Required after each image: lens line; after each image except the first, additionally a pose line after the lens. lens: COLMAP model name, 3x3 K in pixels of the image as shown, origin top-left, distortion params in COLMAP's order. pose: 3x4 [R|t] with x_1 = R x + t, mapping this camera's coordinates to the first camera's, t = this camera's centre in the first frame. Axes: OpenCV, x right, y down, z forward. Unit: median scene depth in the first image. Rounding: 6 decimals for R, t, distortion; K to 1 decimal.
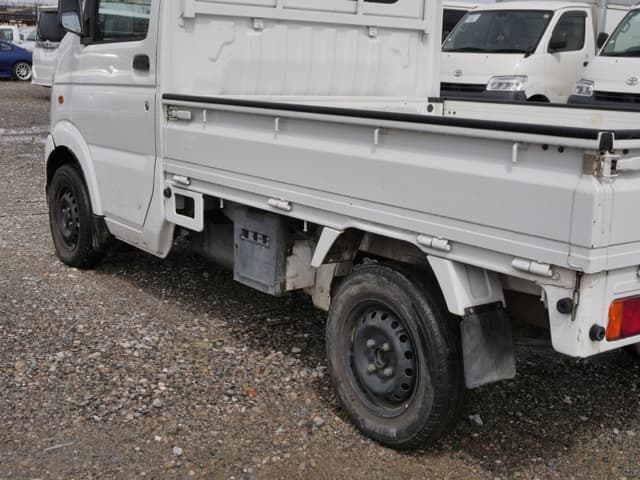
lens RADIAL K [[880.1, 0, 320.0], [0, 880.1, 240.0], [0, 0, 1]] dist [-0.002037, 0.009836]
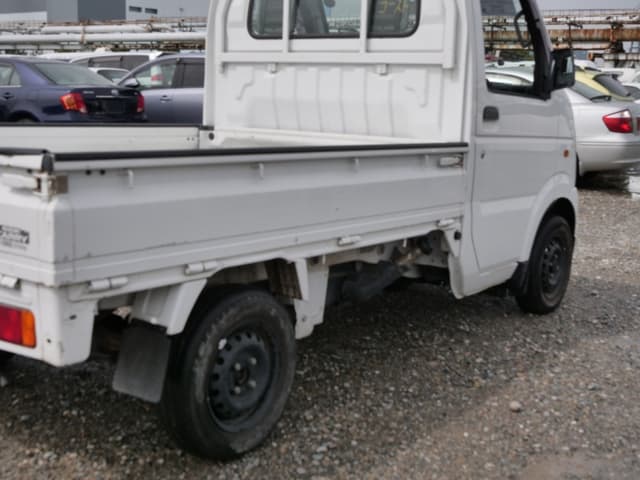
lens RADIAL K [[880.1, 0, 320.0], [0, 880.1, 240.0], [0, 0, 1]] dist [-0.002037, 0.009836]
pose [[0.297249, 0.131550, -0.945694, 1.198101], [-0.211986, 0.974836, 0.068972, -0.134366], [0.930970, 0.179972, 0.317656, 0.831325]]
